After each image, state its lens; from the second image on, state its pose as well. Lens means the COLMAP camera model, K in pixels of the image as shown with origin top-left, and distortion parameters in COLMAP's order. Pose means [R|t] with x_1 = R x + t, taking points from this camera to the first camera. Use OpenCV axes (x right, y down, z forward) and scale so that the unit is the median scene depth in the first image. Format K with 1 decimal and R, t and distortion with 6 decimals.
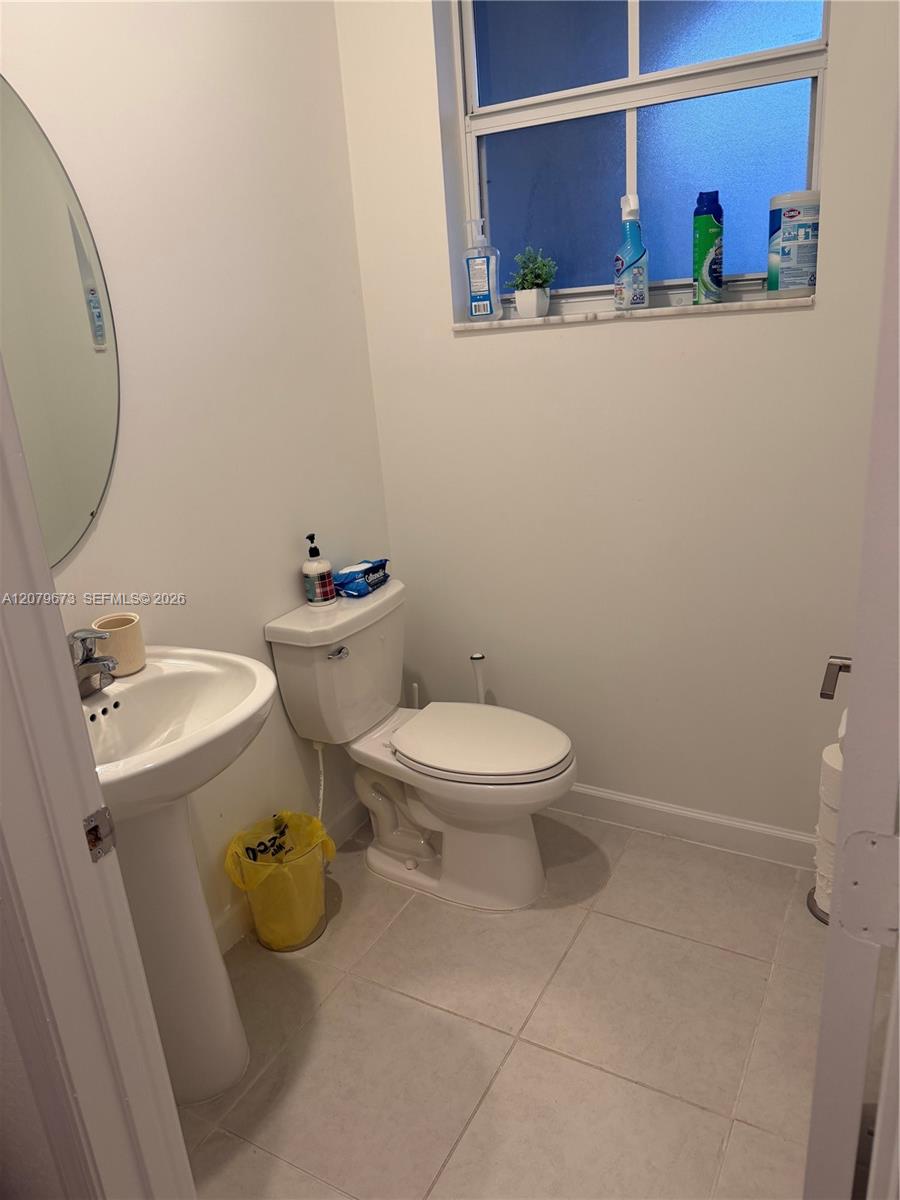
lens RADIAL K [[841.1, 0, 450.0], [0, 841.1, 600.0], [0, 0, 1]] dist [0.090481, -0.214257]
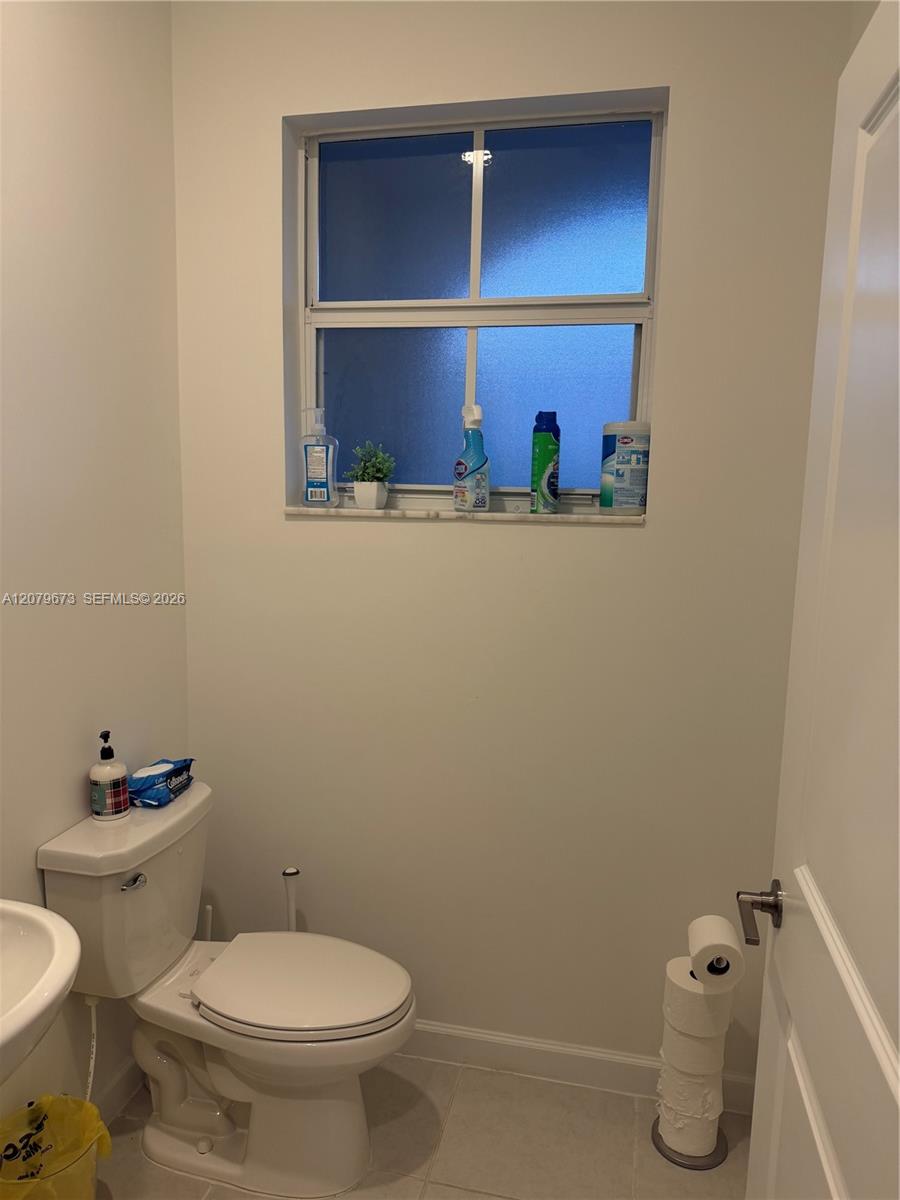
lens RADIAL K [[829.7, 0, 445.2], [0, 829.7, 596.1], [0, 0, 1]] dist [0.030682, -0.056952]
pose [[0.951821, 0.057494, 0.301218, -0.102767], [0.003286, 0.980298, -0.197495, -0.046698], [-0.306638, 0.188969, 0.932879, 0.103622]]
